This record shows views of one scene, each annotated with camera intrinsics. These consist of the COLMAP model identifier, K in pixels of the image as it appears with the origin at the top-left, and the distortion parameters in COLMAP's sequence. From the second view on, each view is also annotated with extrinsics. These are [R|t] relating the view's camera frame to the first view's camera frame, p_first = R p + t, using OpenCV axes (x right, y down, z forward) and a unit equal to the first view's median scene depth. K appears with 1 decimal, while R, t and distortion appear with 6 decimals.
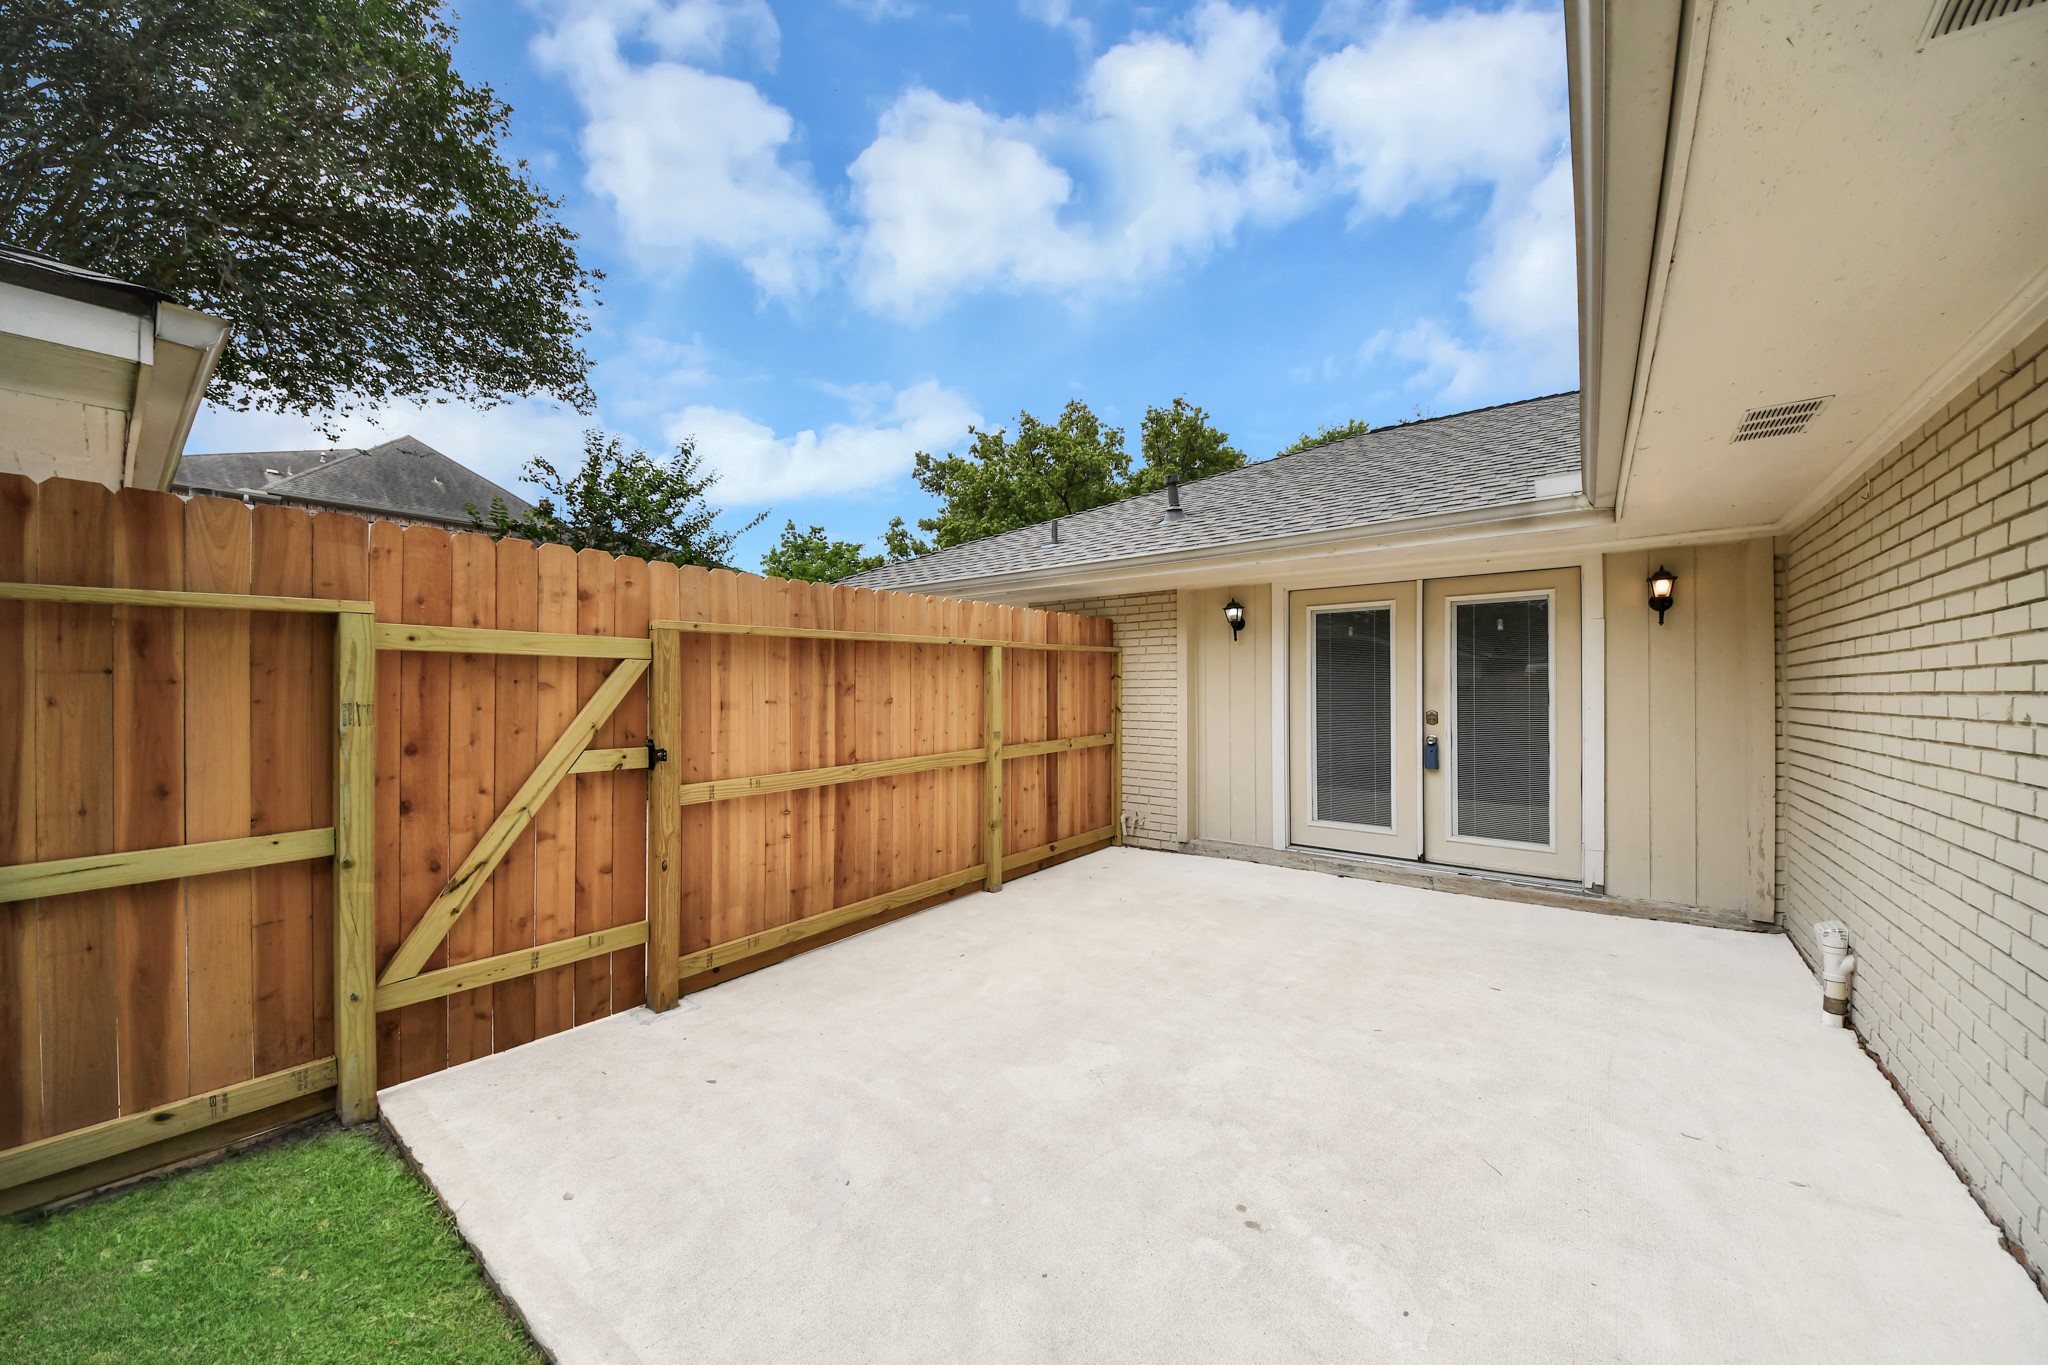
lens RADIAL K [[727.7, 0, 1023.4], [0, 727.7, 691.1], [0, 0, 1]] dist [0.019854, -0.013200]
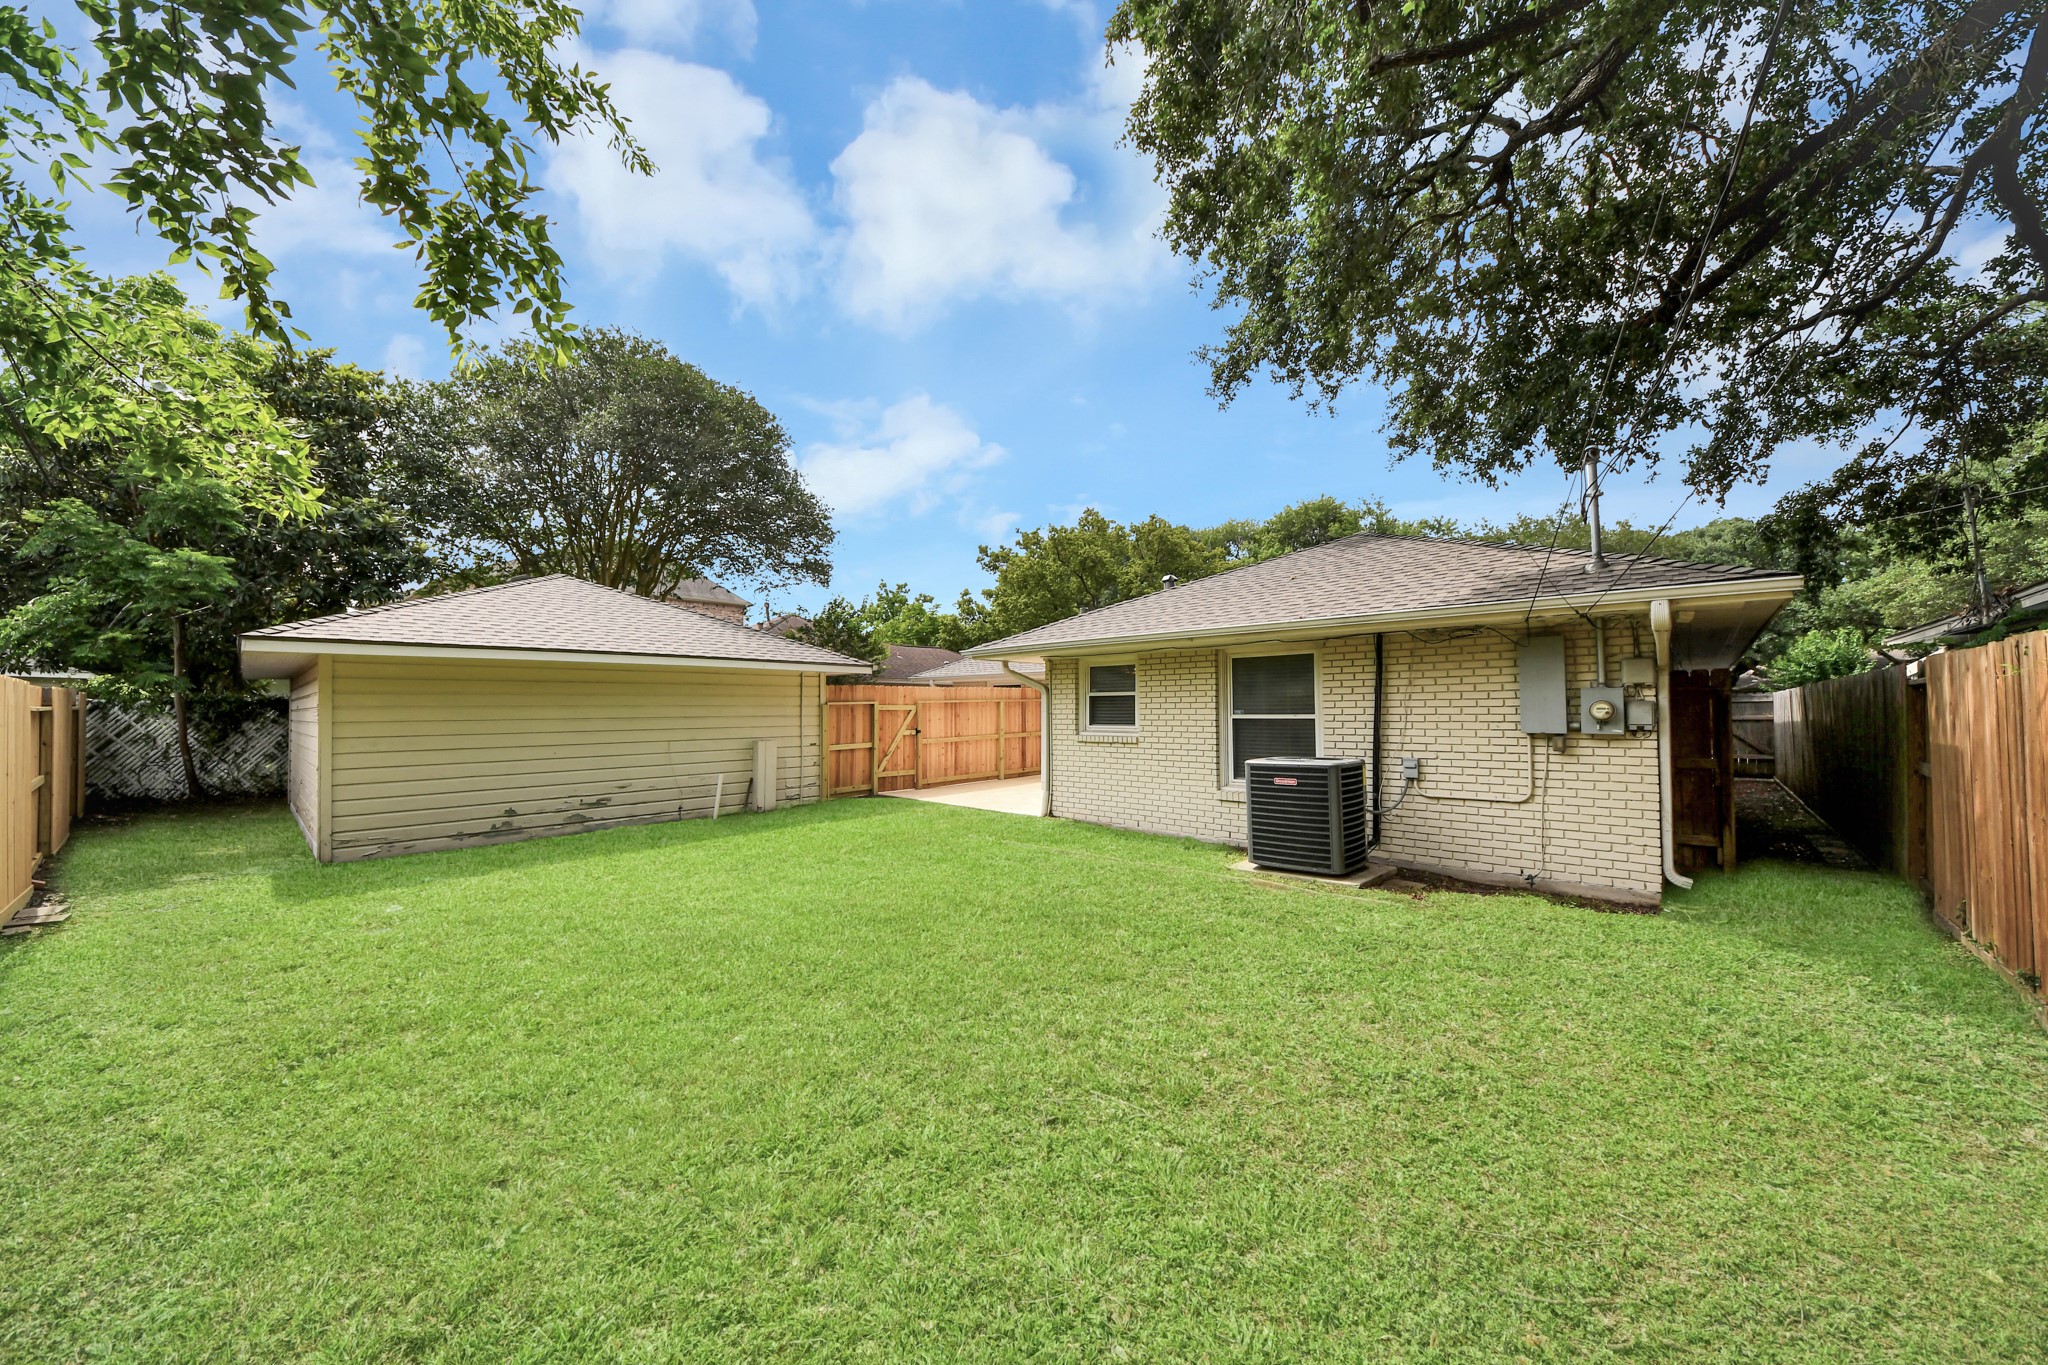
lens RADIAL K [[727.7, 0, 1023.4], [0, 727.7, 691.1], [0, 0, 1]] dist [0.019854, -0.013200]
pose [[0.995984, -0.009880, -0.088983, 0.306746], [0.007556, 0.999622, -0.026419, -0.021767], [0.089211, 0.025641, 0.995683, -1.930320]]
